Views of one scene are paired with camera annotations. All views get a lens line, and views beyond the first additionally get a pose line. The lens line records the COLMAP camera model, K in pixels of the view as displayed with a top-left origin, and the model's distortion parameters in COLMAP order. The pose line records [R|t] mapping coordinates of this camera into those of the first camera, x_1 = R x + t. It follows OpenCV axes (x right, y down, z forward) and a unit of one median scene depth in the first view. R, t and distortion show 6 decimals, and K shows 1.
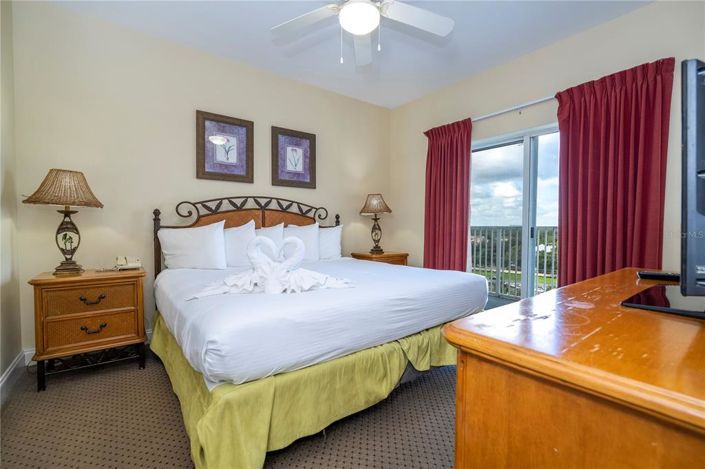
lens RADIAL K [[319.1, 0, 353.7], [0, 319.1, 237.4], [0, 0, 1]] dist [0.000951, 0.001225]
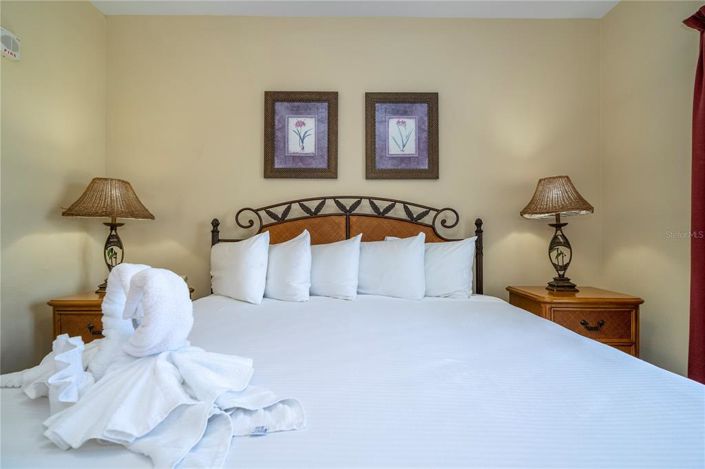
lens RADIAL K [[319.1, 0, 352.8], [0, 319.1, 235.7], [0, 0, 1]] dist [0.000951, 0.001225]
pose [[0.807147, -0.010063, -0.590265, 0.122339], [-0.017455, 0.999011, -0.040899, -0.014807], [0.590093, 0.043314, 0.806173, 0.445195]]
